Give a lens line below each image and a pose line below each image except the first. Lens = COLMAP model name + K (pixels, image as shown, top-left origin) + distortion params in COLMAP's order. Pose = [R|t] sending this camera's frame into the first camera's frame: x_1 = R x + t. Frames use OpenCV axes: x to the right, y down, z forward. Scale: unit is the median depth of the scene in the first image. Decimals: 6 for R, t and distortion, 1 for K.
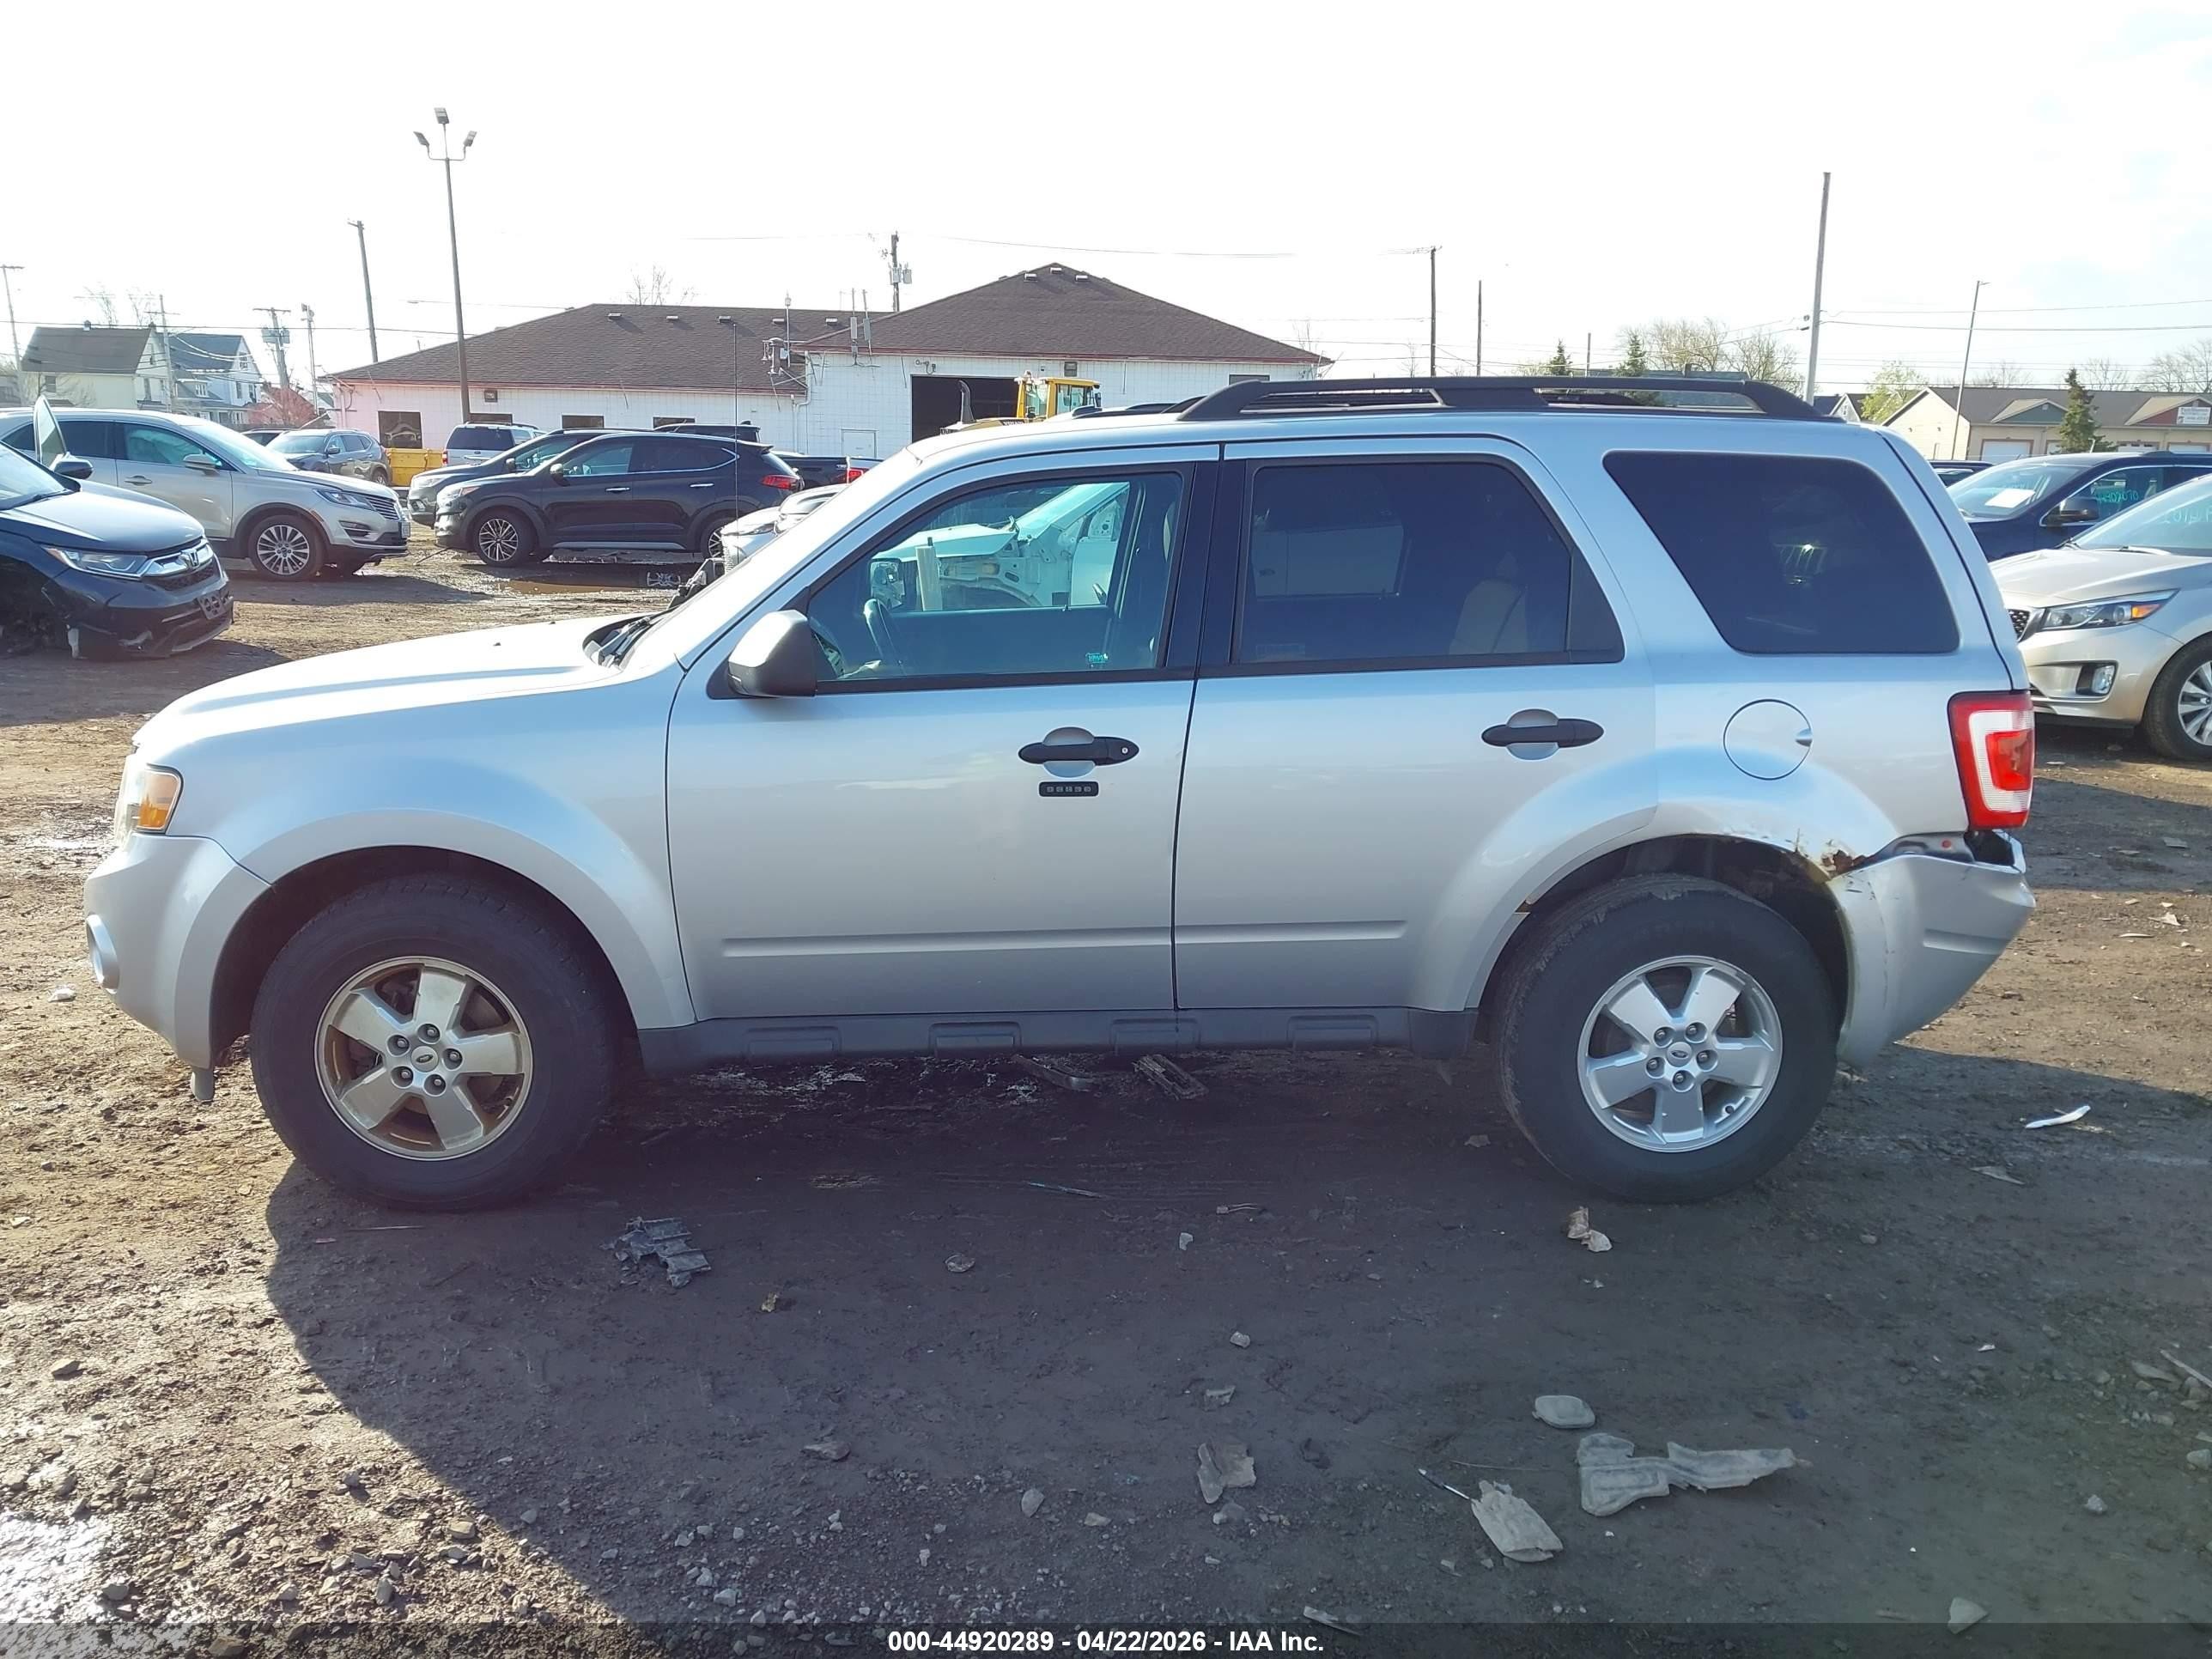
lens RADIAL K [[1737.3, 0, 1092.2], [0, 1737.3, 818.3], [0, 0, 1]] dist [0.035764, -0.034718]
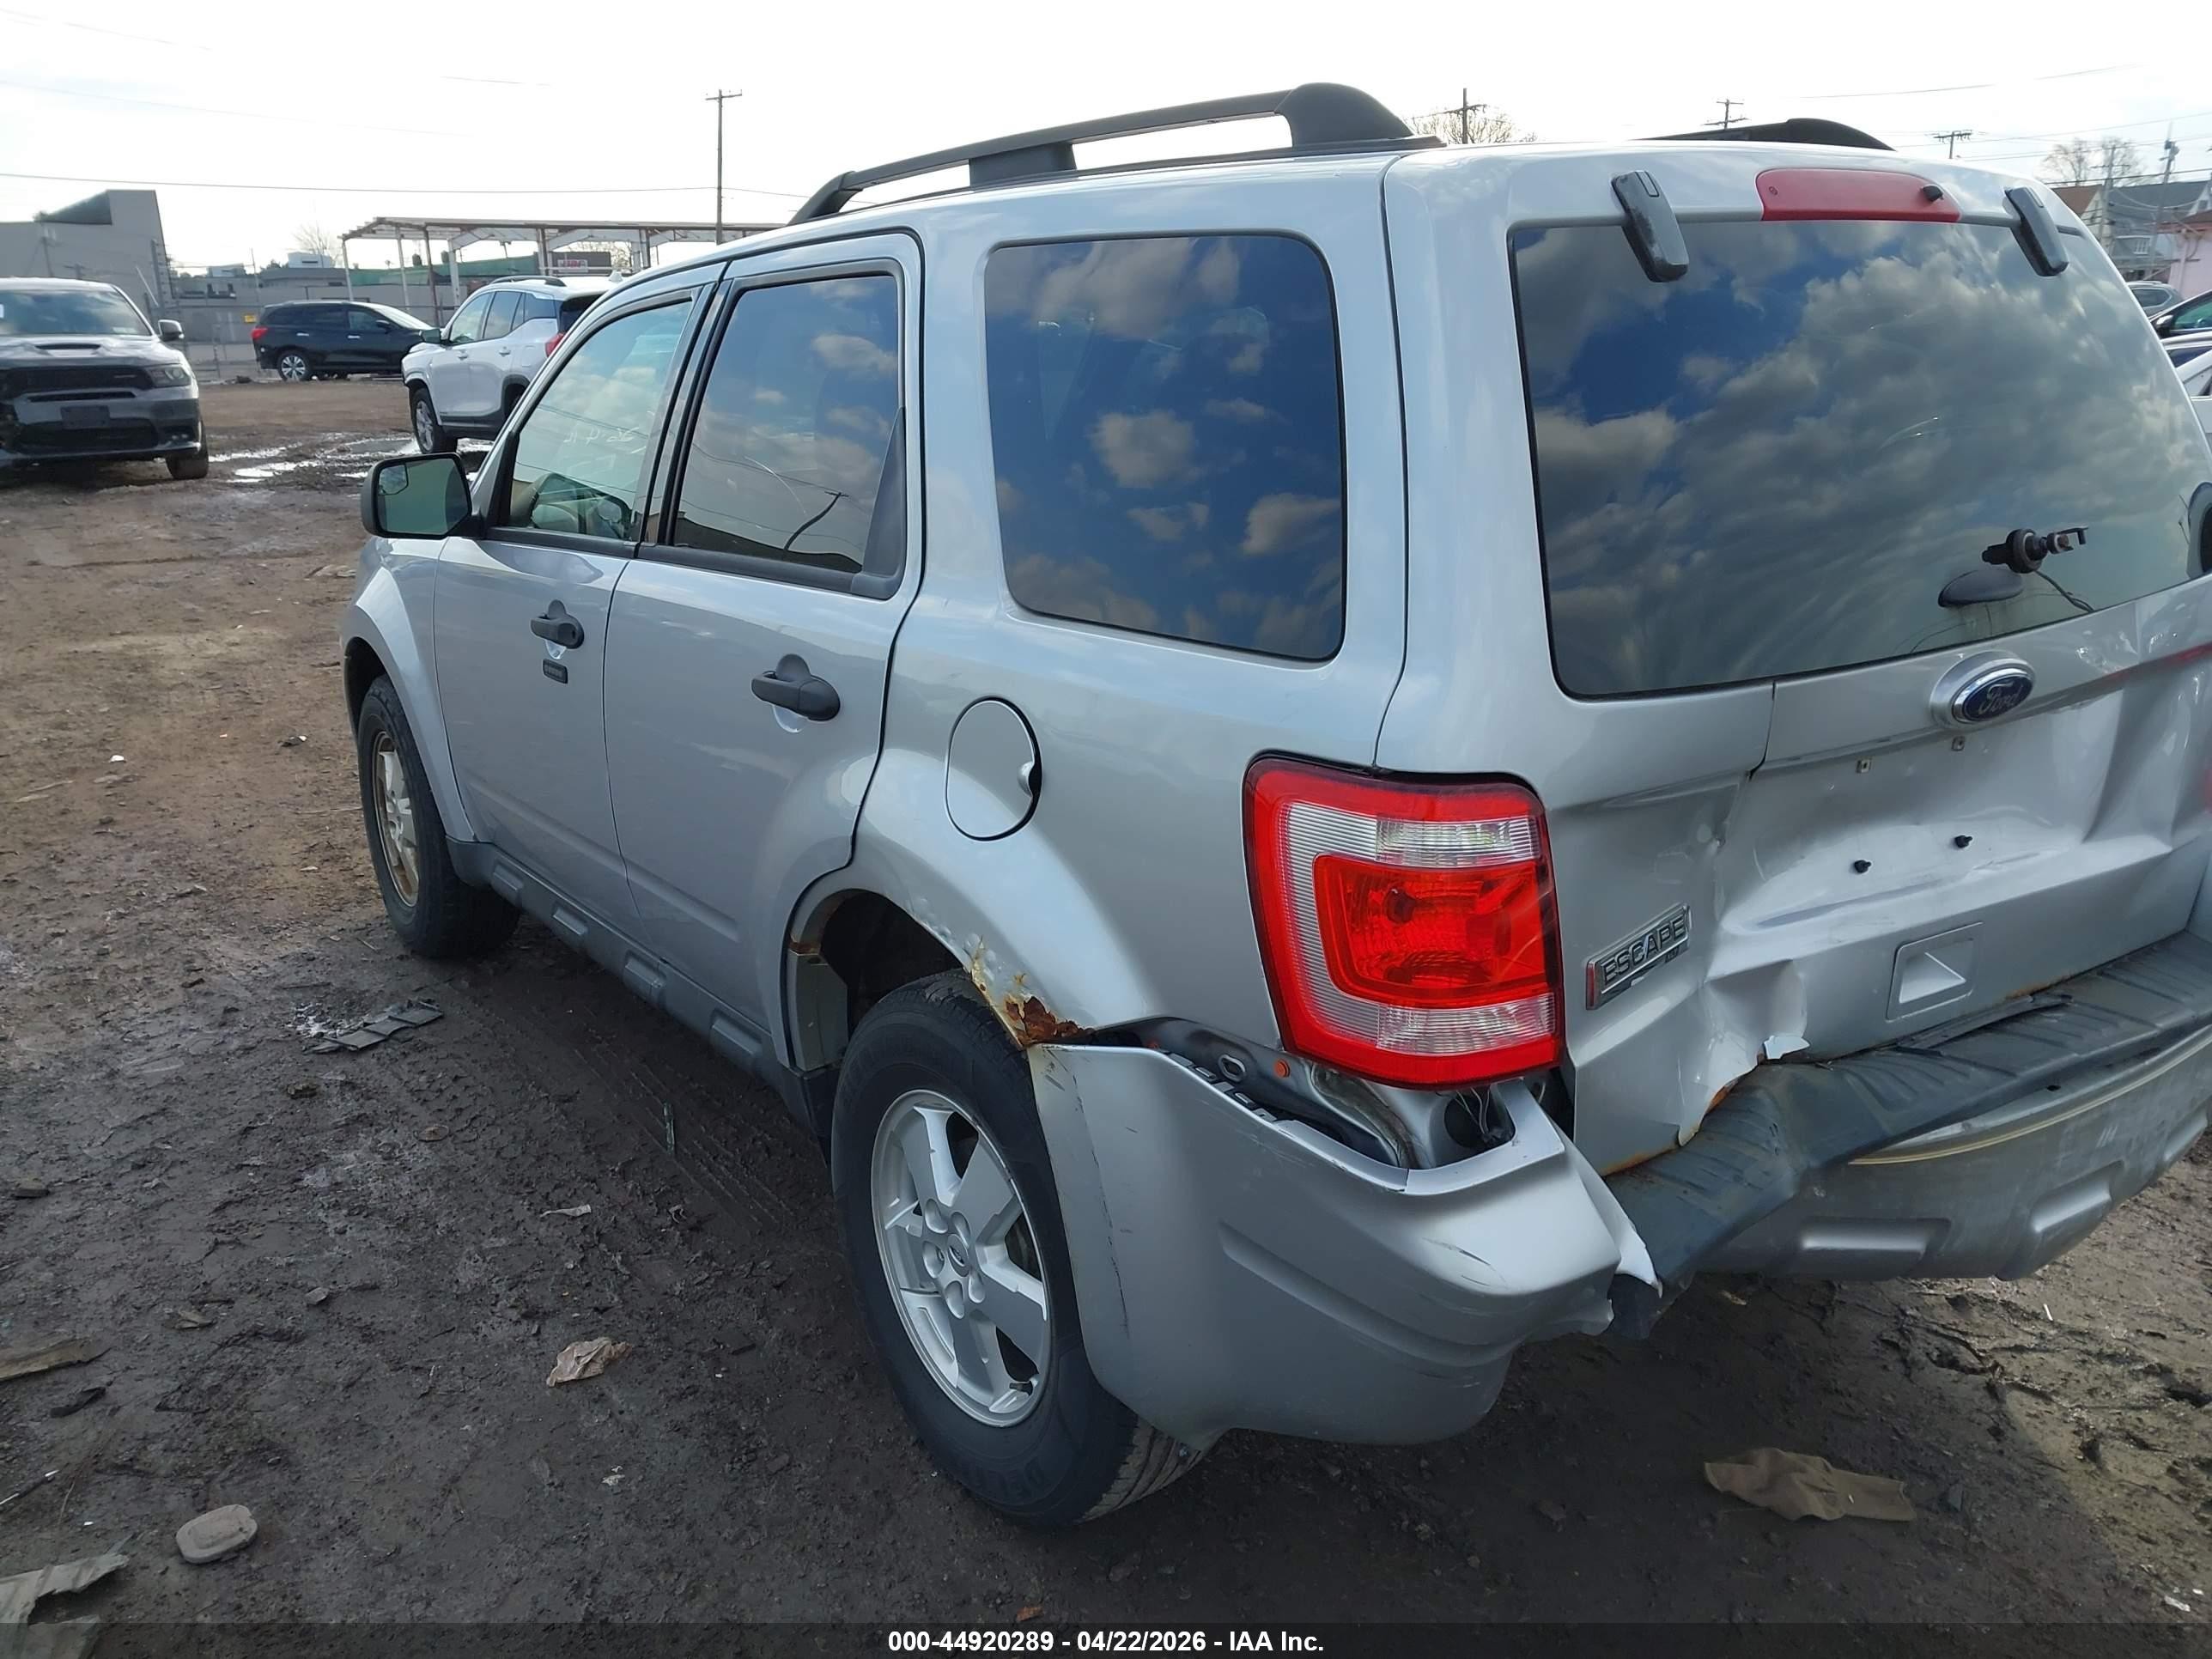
lens RADIAL K [[1737.3, 0, 1088.5], [0, 1737.3, 844.6], [0, 0, 1]] dist [0.035764, -0.034718]
pose [[0.535127, 0.221796, -0.815135, 0.851787], [-0.150062, 0.974530, 0.166653, -0.116581], [0.831337, 0.033140, 0.554780, 0.717823]]
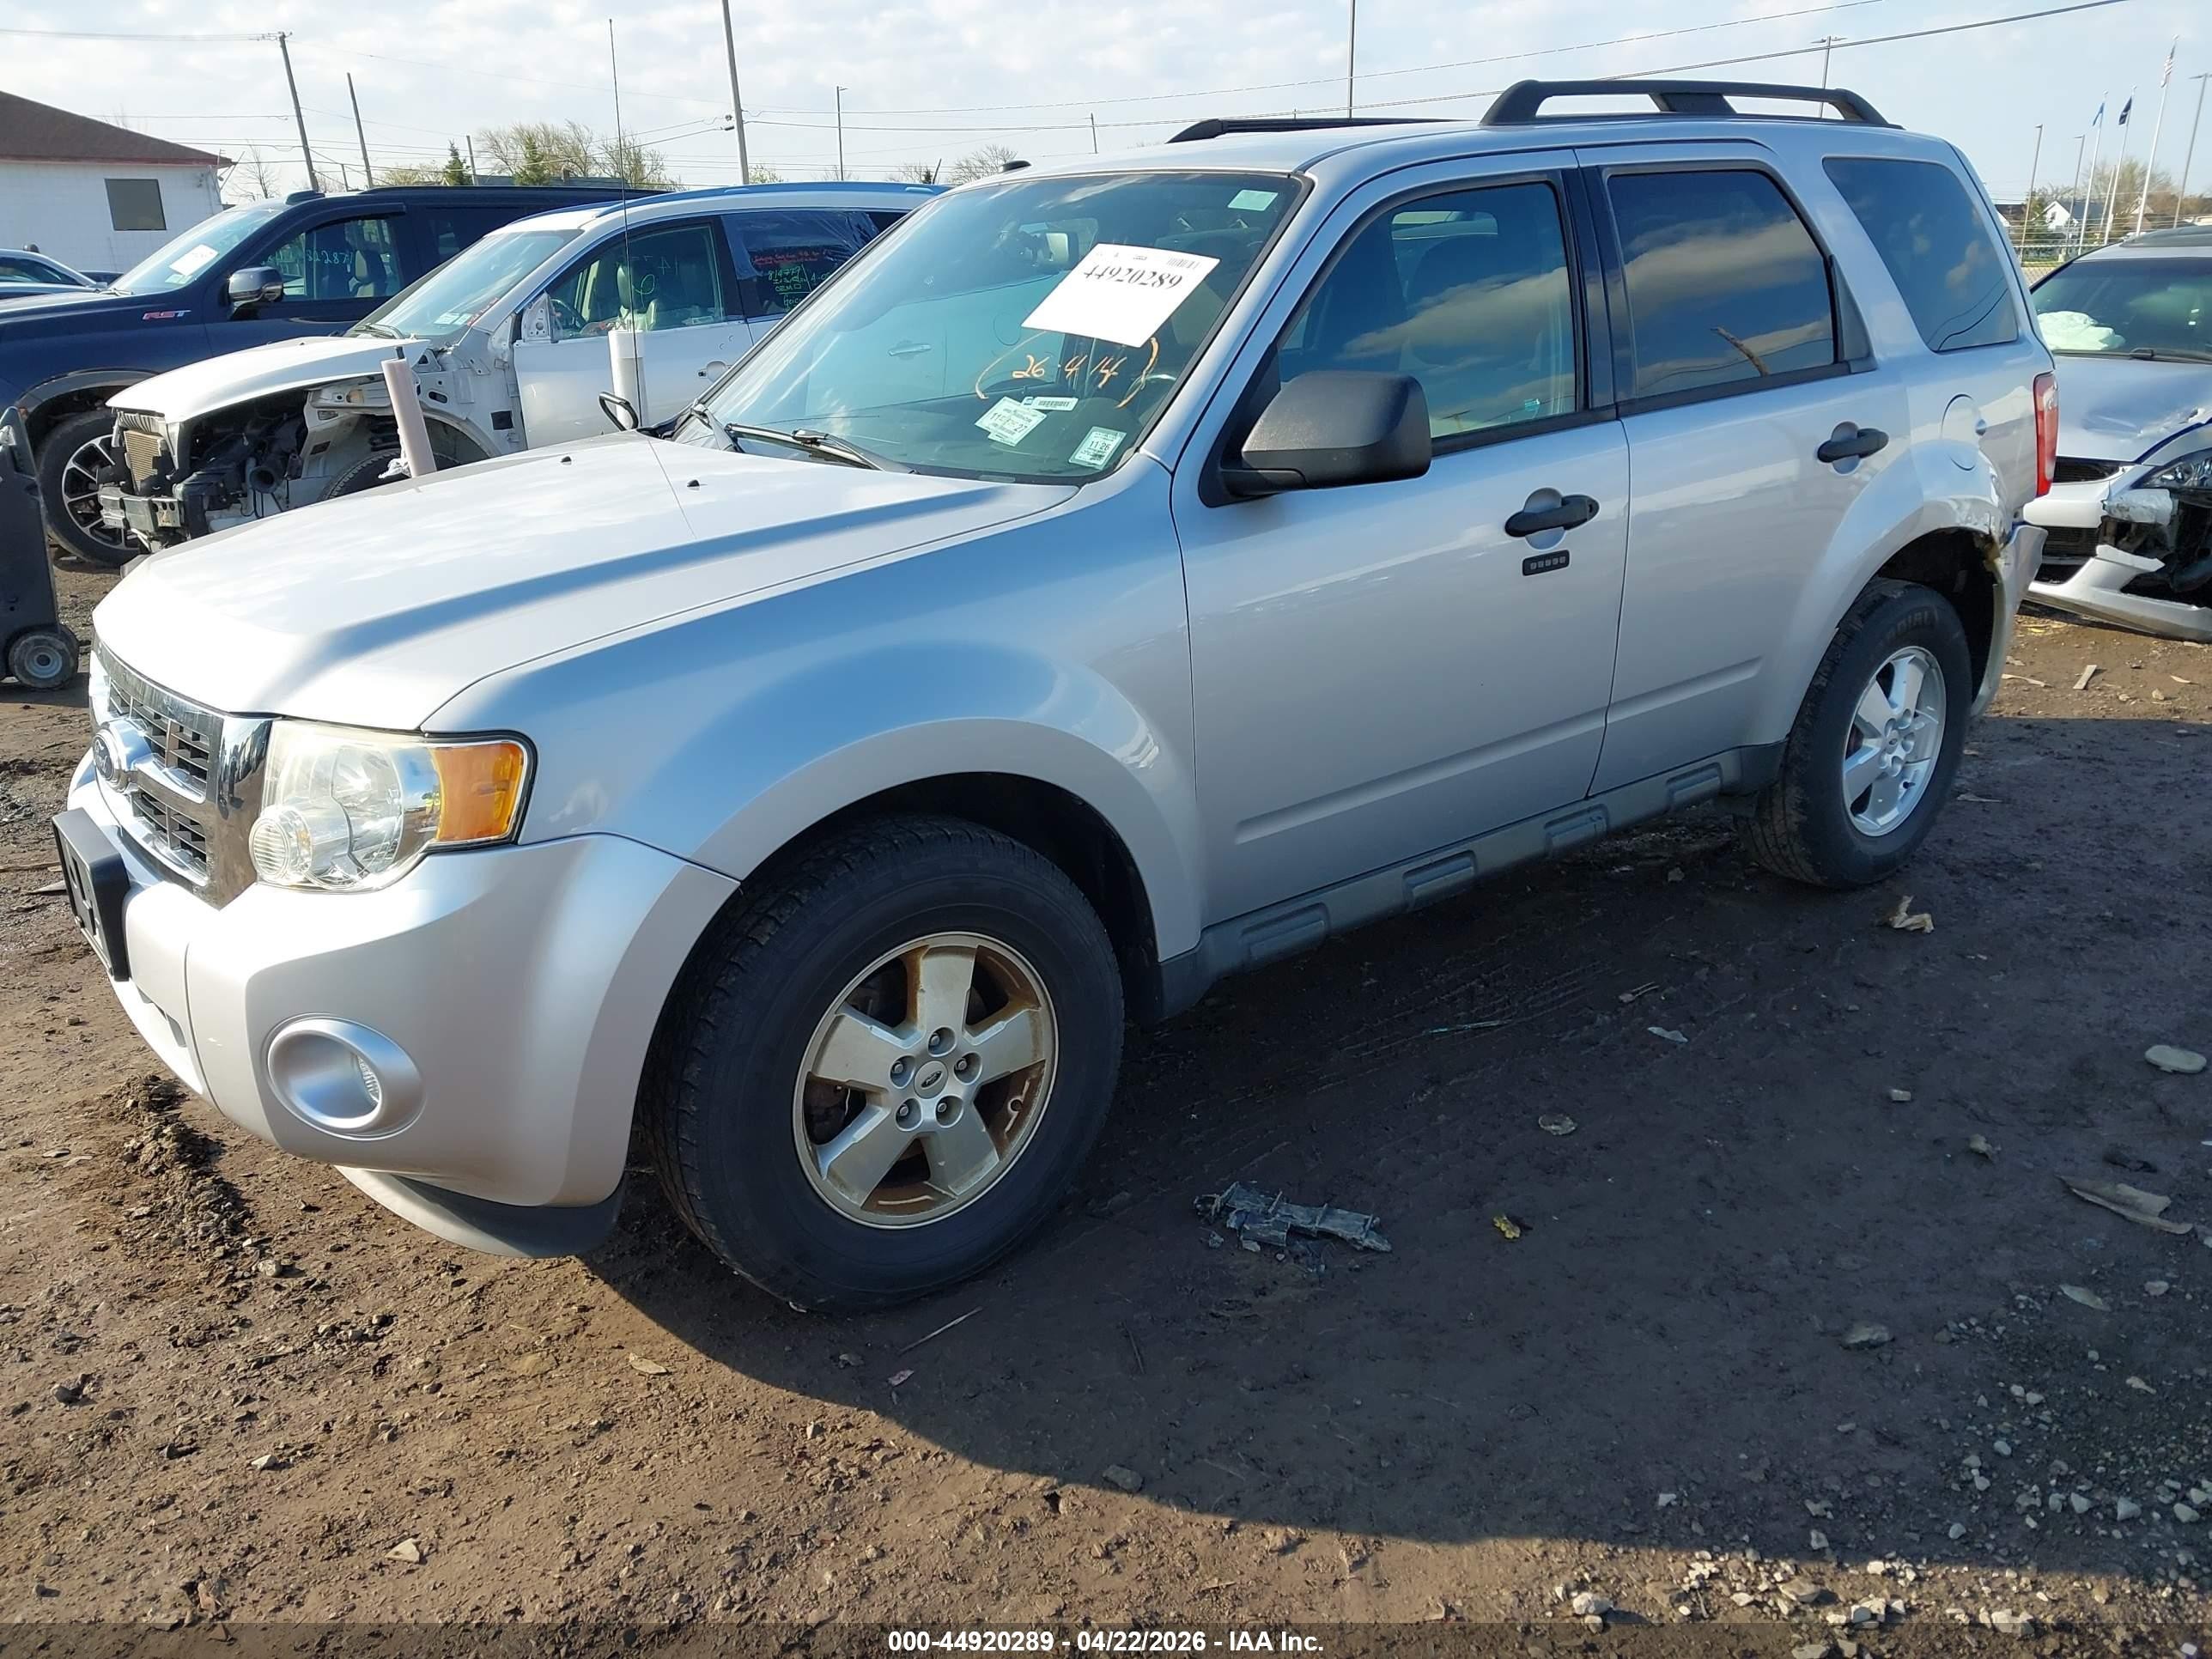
lens RADIAL K [[1737.3, 0, 1086.6], [0, 1737.3, 828.8], [0, 0, 1]] dist [0.035764, -0.034718]
pose [[0.817107, -0.211598, 0.536248, -0.671499], [0.154756, 0.976570, 0.149535, -0.051121], [-0.555326, -0.039199, 0.830709, 0.397607]]
